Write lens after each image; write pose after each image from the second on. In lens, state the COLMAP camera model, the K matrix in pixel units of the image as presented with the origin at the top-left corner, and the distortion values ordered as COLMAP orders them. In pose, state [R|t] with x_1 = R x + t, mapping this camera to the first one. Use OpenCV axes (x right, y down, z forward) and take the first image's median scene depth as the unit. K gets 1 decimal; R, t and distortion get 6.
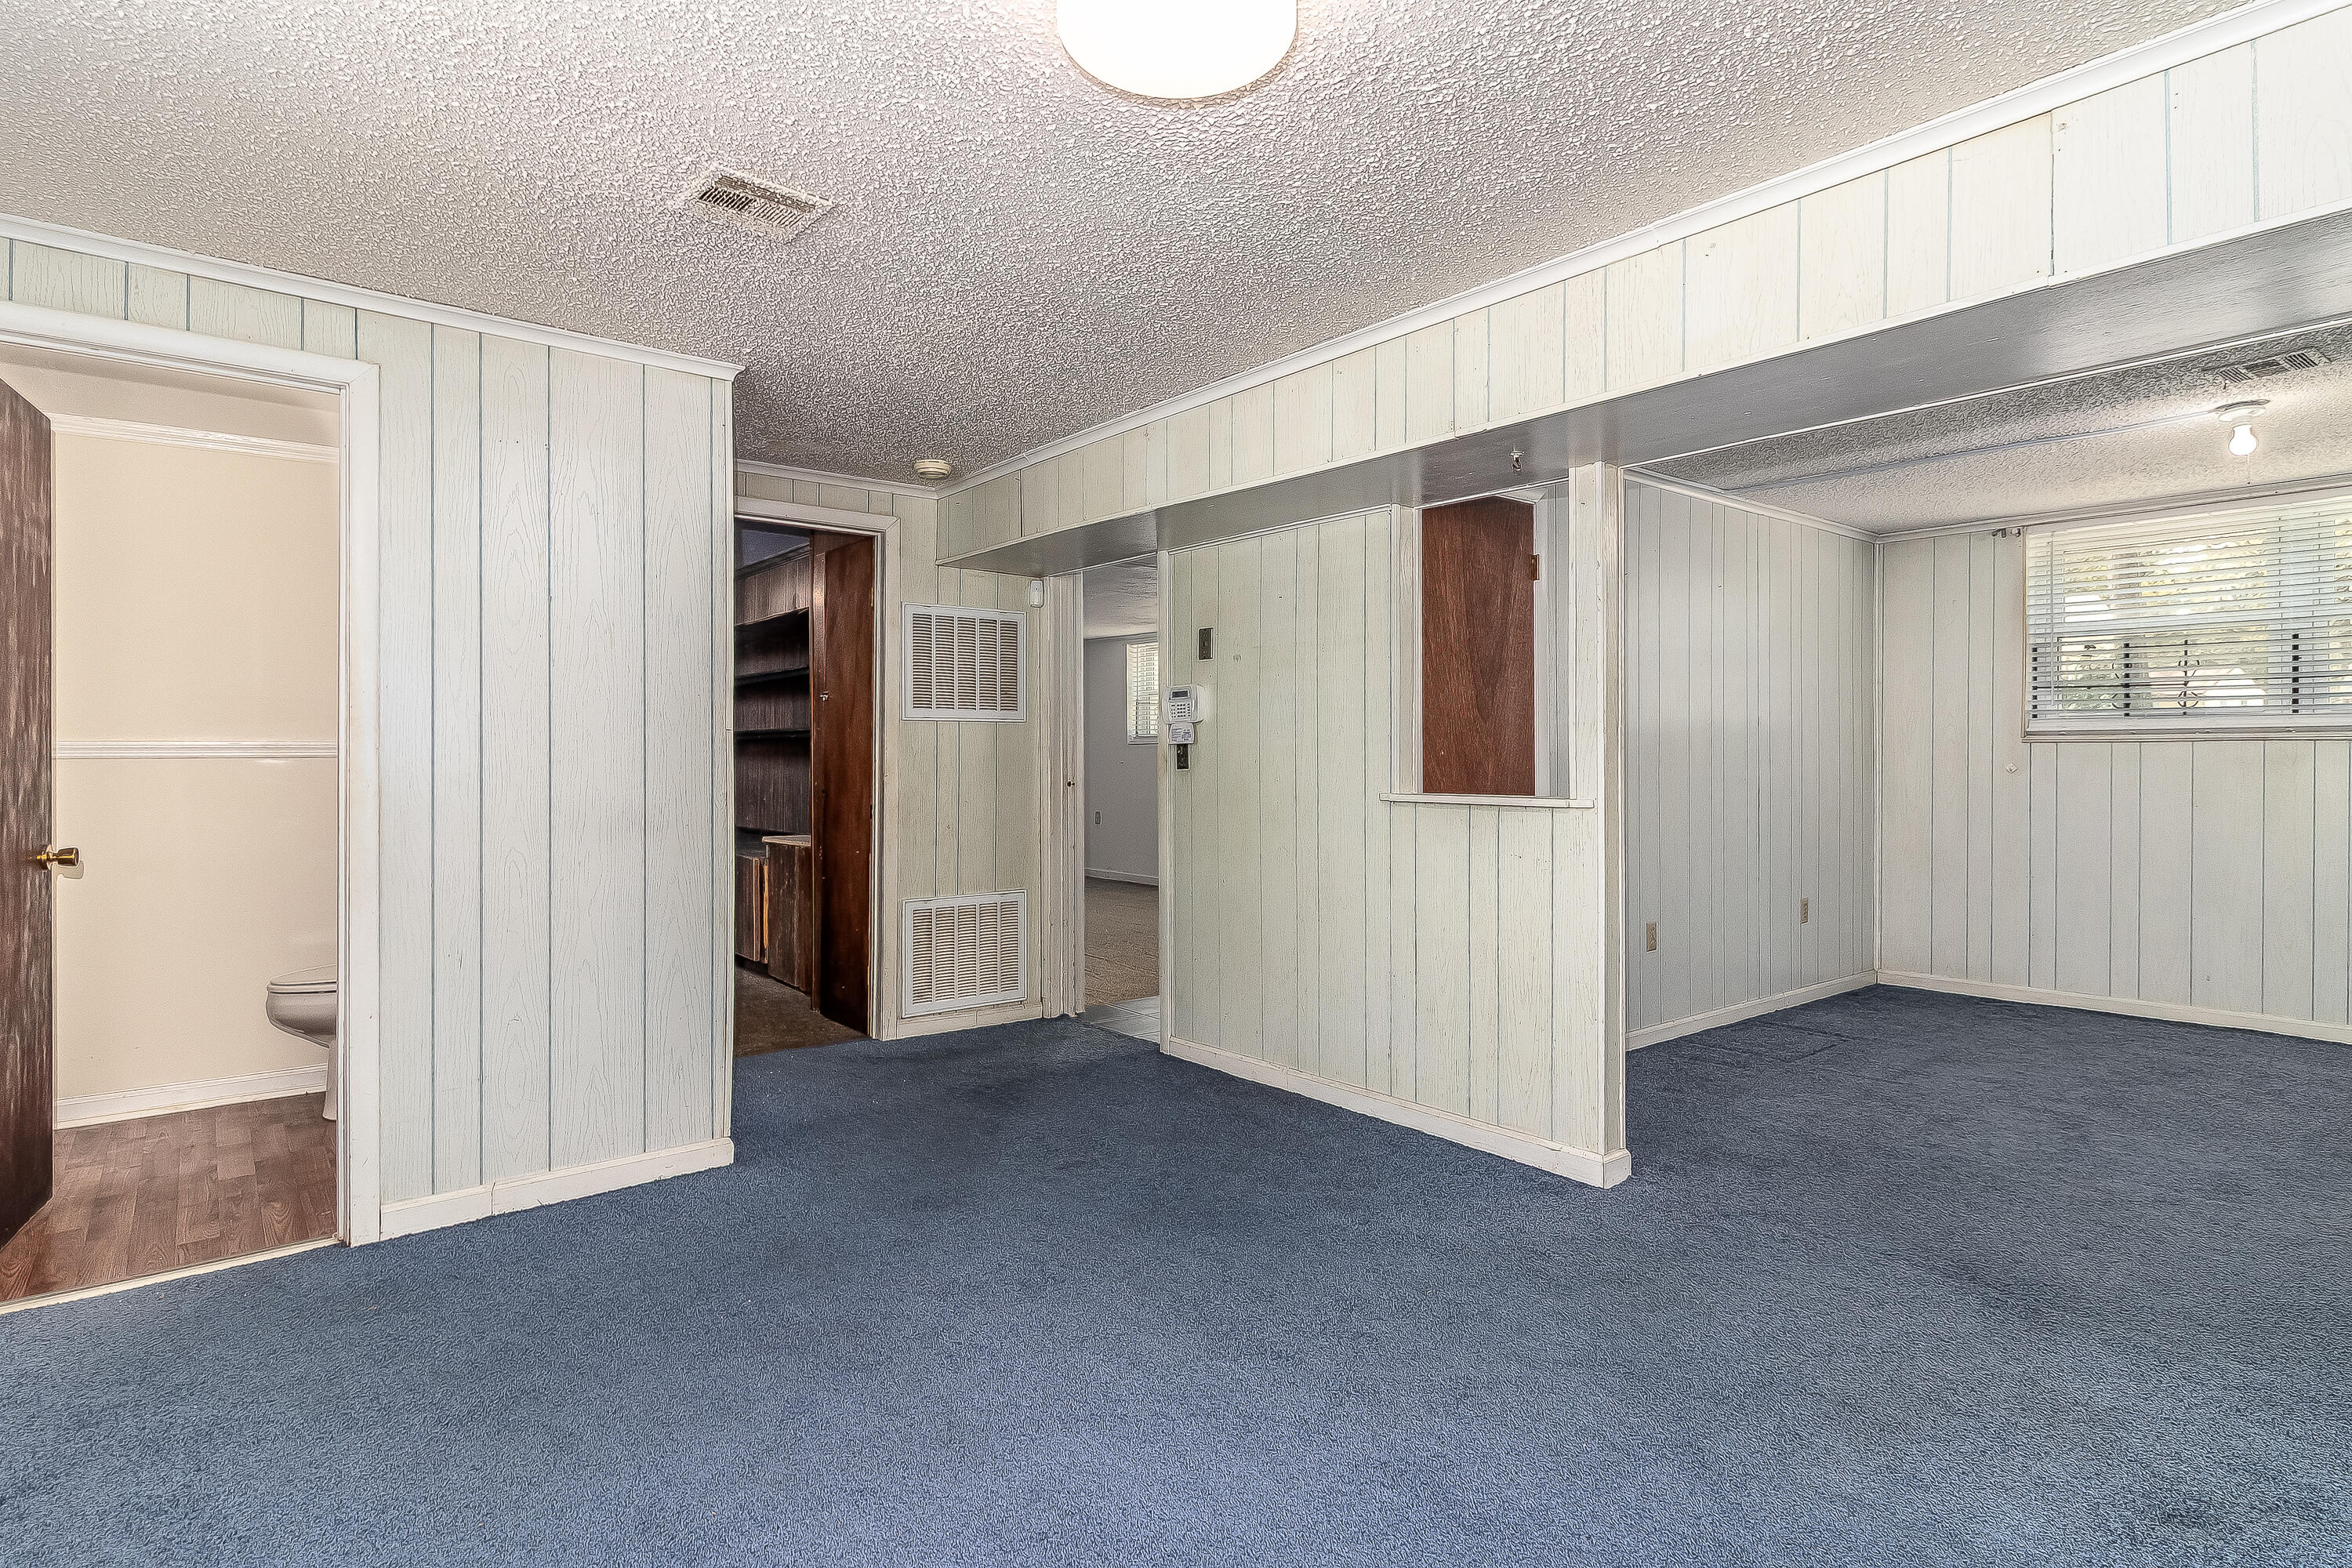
lens RADIAL K [[1205.2, 0, 1178.3], [0, 1205.2, 766.6], [0, 0, 1]] dist [-0.001145, -0.000365]
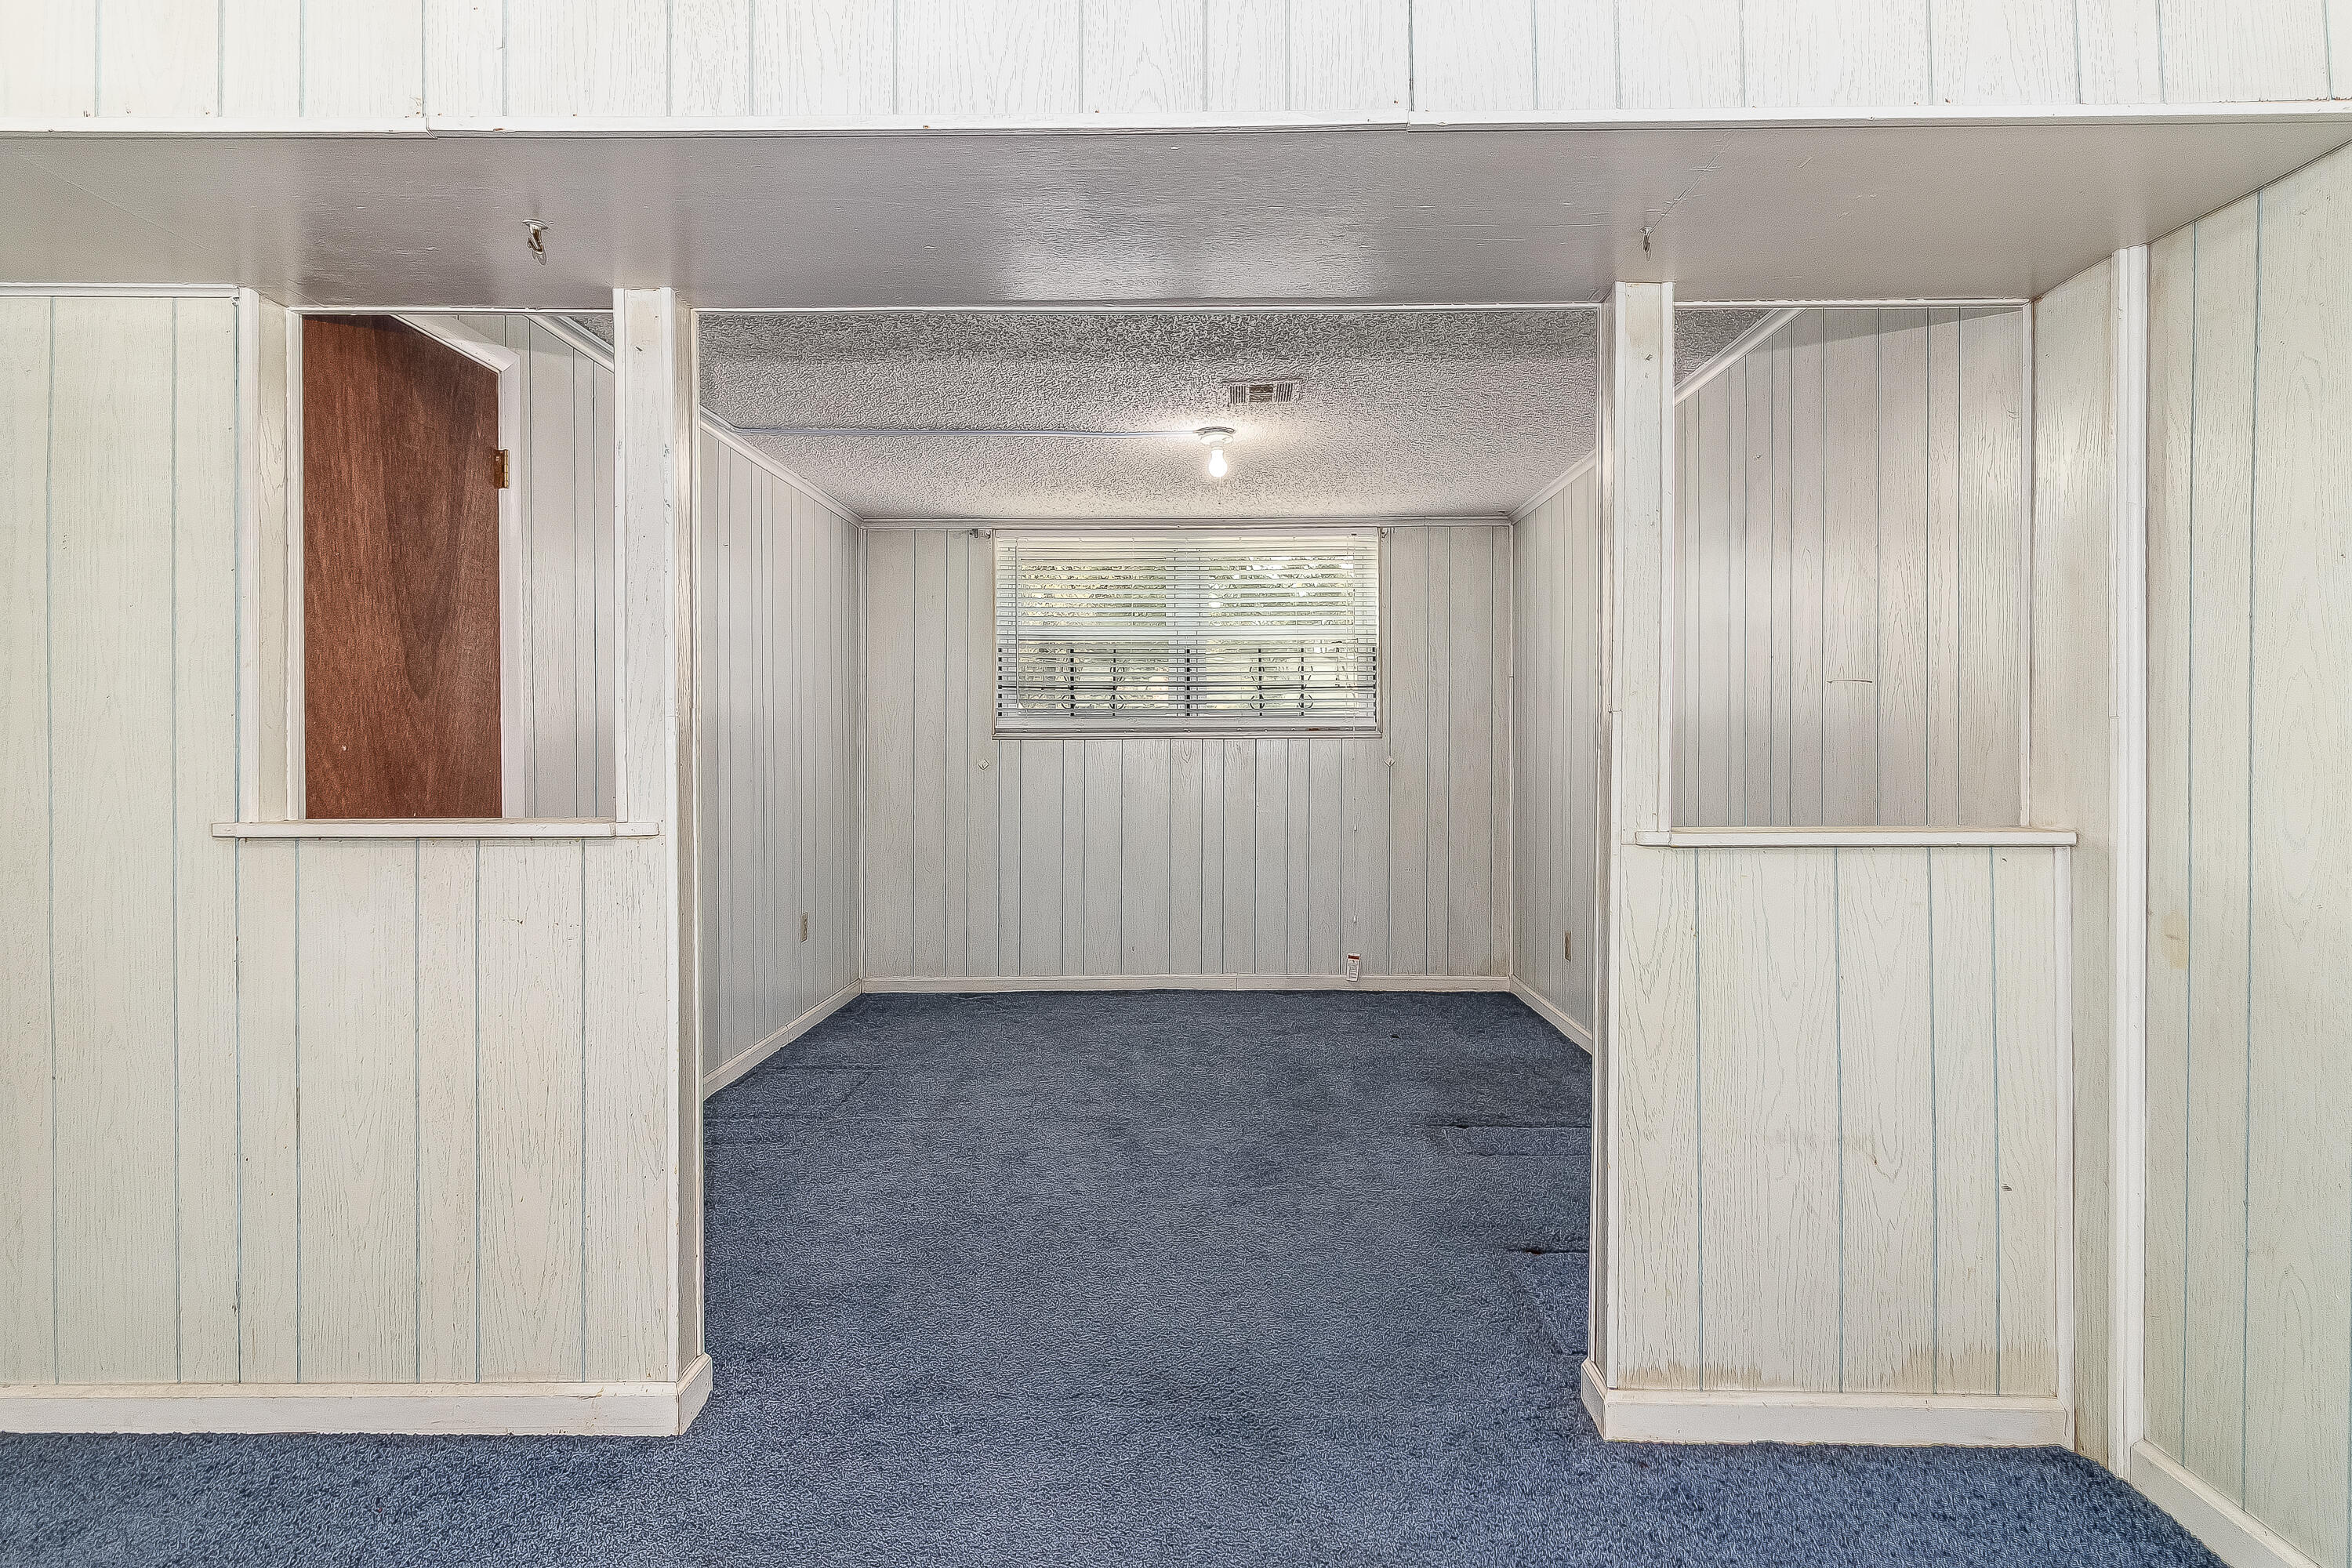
lens RADIAL K [[1205.2, 0, 1214.6], [0, 1205.2, 751.8], [0, 0, 1]] dist [-0.001145, -0.000365]
pose [[0.628795, -0.001226, 0.777570, 0.029117], [0.009250, 0.999940, -0.005904, -0.002350], [-0.777516, 0.010905, 0.628769, 0.291777]]
